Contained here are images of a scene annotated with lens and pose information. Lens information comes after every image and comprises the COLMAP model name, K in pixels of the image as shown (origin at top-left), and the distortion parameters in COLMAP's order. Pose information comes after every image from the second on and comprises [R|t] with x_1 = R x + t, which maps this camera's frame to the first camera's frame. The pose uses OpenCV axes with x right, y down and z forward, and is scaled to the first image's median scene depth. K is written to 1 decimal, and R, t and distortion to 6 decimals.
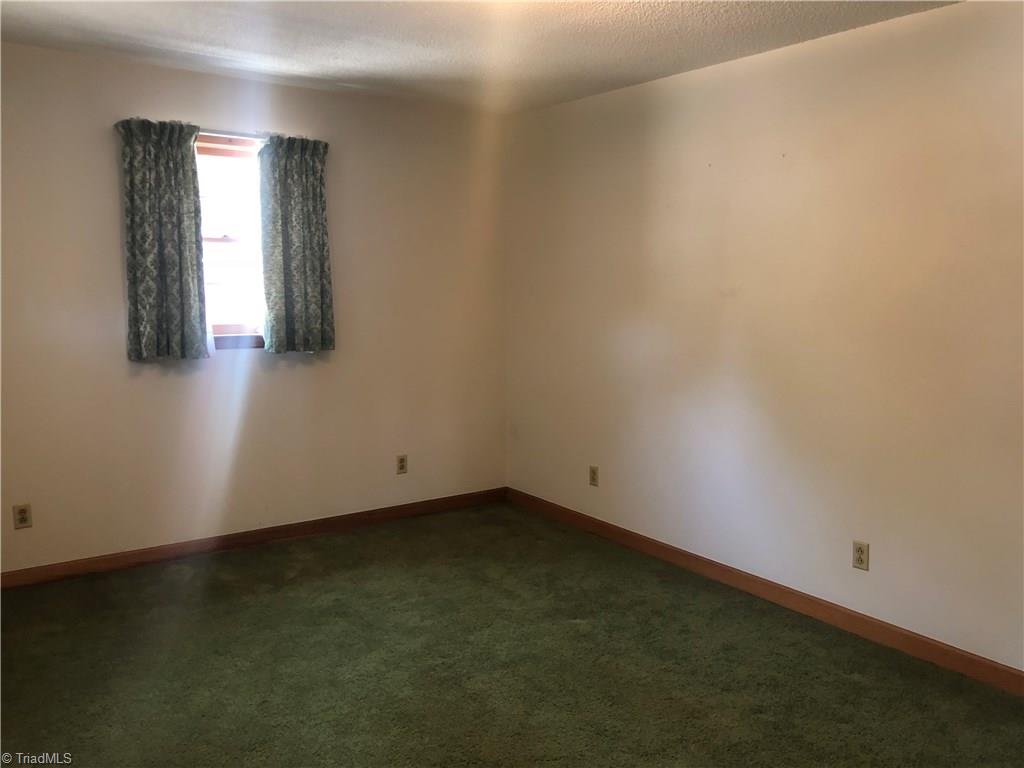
lens RADIAL K [[847.0, 0, 513.3], [0, 847.0, 390.9], [0, 0, 1]] dist [-0.013564, -0.028024]
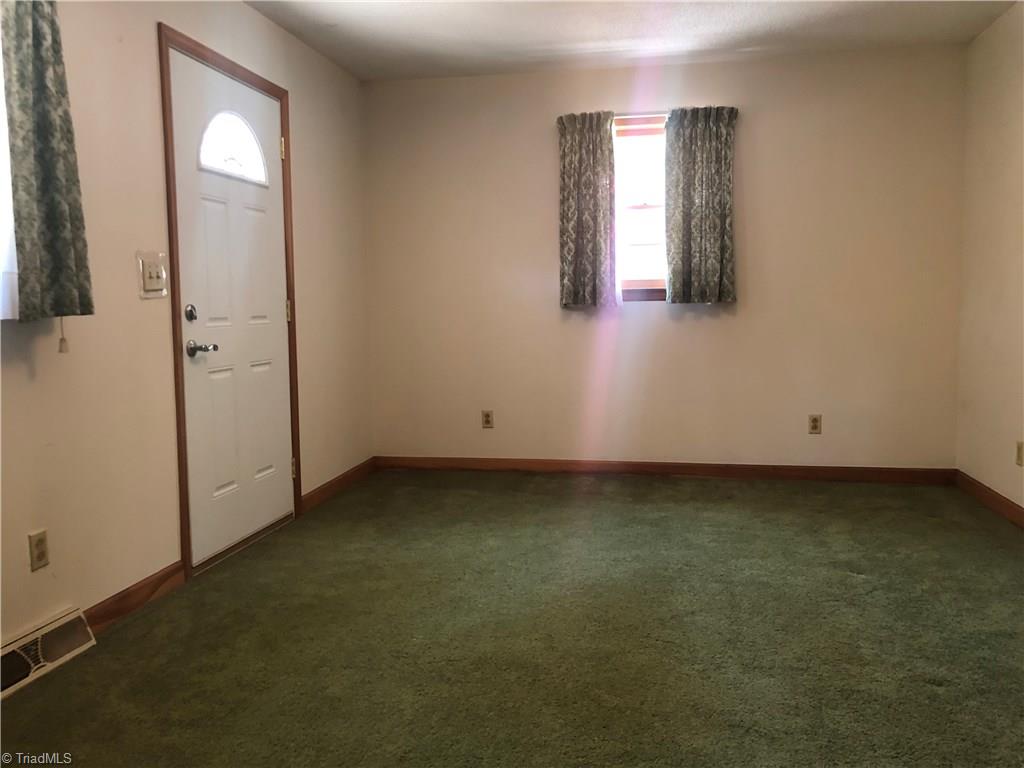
lens RADIAL K [[847.0, 0, 515.0], [0, 847.0, 379.8], [0, 0, 1]] dist [-0.013564, -0.028024]
pose [[0.664770, 0.048504, -0.745472, 0.426016], [-0.074770, 0.997199, -0.001793, 0.074795], [0.743297, 0.056930, 0.666535, 0.108898]]
